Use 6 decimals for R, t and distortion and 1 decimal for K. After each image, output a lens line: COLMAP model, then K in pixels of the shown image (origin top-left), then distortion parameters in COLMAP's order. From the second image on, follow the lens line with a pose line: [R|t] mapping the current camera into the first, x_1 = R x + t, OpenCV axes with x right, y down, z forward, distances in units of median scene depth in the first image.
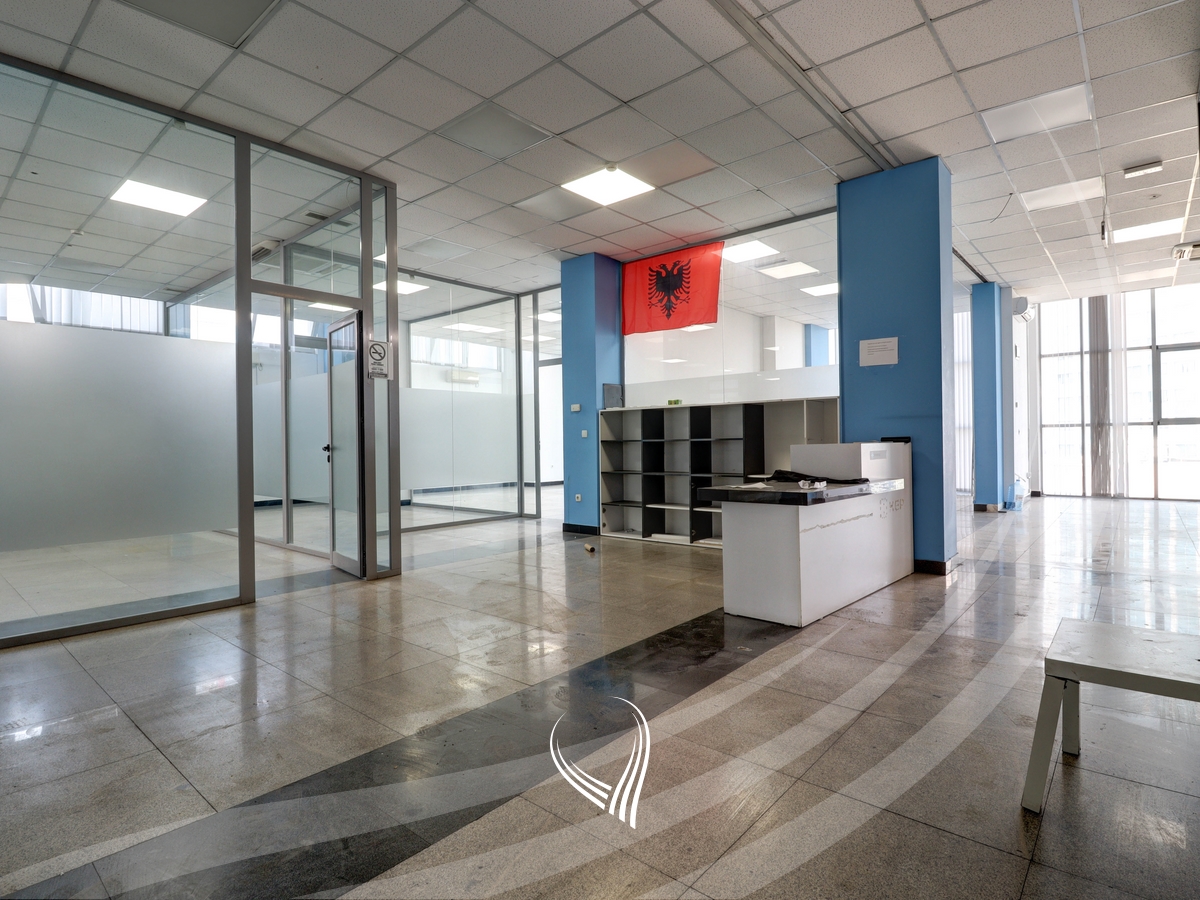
lens RADIAL K [[628.8, 0, 605.1], [0, 628.8, 446.5], [0, 0, 1]] dist [-0.007510, -0.007464]
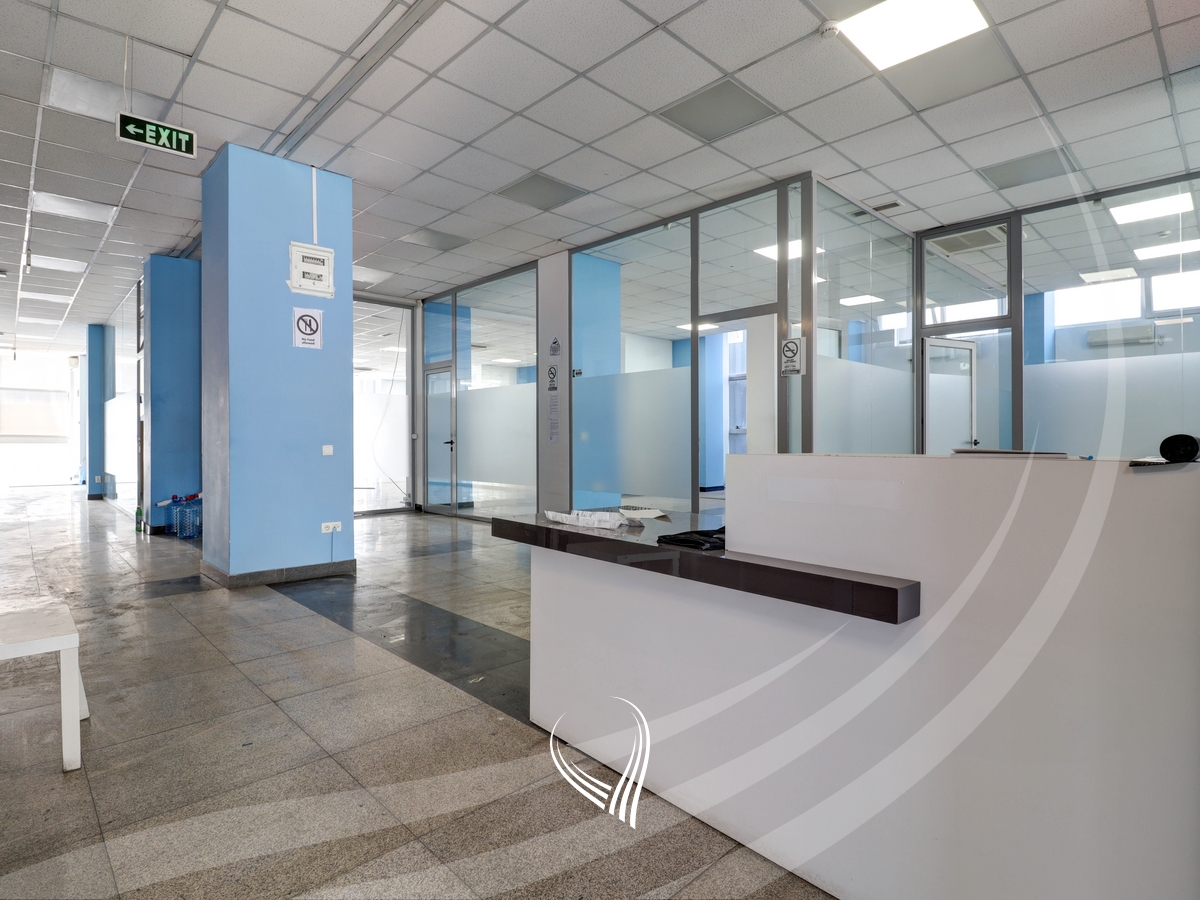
lens RADIAL K [[628.8, 0, 604.8], [0, 628.8, 442.2], [0, 0, 1]] dist [-0.007510, -0.007464]
pose [[-0.097651, 0.010723, -0.995163, 0.680121], [-0.004322, 0.999928, 0.011199, -0.010826], [0.995211, 0.005395, -0.097598, 0.804323]]
